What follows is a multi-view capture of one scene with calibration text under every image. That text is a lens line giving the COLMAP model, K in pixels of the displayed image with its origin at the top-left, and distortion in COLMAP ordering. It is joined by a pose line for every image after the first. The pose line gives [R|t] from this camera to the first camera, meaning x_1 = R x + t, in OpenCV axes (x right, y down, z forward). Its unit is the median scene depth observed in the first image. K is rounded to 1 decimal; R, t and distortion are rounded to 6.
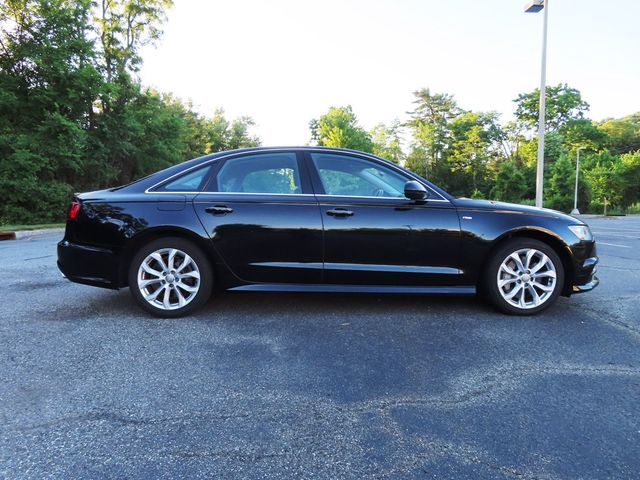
lens RADIAL K [[458.9, 0, 320.0], [0, 458.9, 240.0], [0, 0, 1]] dist [-0.006569, 0.001931]
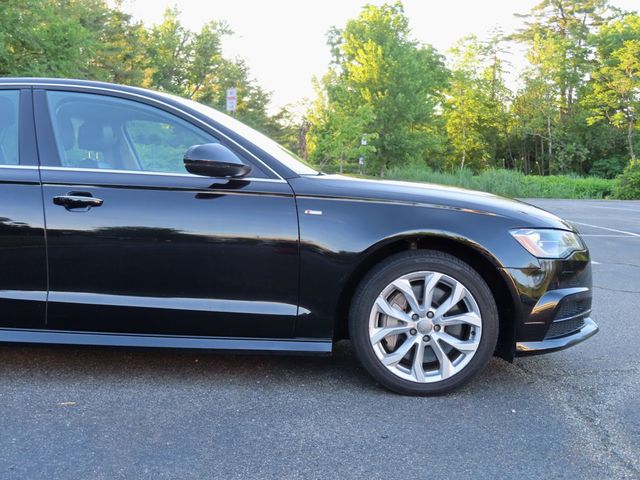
lens RADIAL K [[834.9, 0, 320.0], [0, 834.9, 240.0], [0, 0, 1]] dist [0.006085, 0.005749]
pose [[0.998595, 0.015528, -0.050670, 0.363447], [-0.015896, 0.999850, -0.006873, -0.008620], [0.050555, 0.007669, 0.998692, 0.012073]]
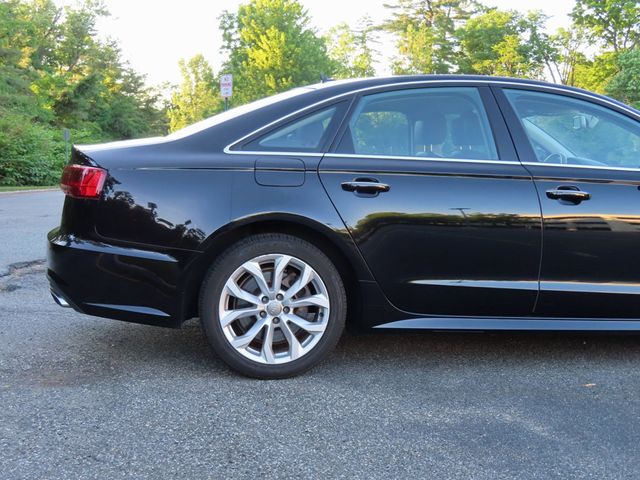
lens RADIAL K [[828.1, 0, 320.0], [0, 828.1, 240.0], [0, 0, 1]] dist [0.004365, -0.007493]
pose [[0.992428, 0.006206, 0.122668, -0.378154], [-0.007469, 0.999924, 0.009838, -0.008461], [-0.122597, -0.010680, 0.992399, -0.003661]]
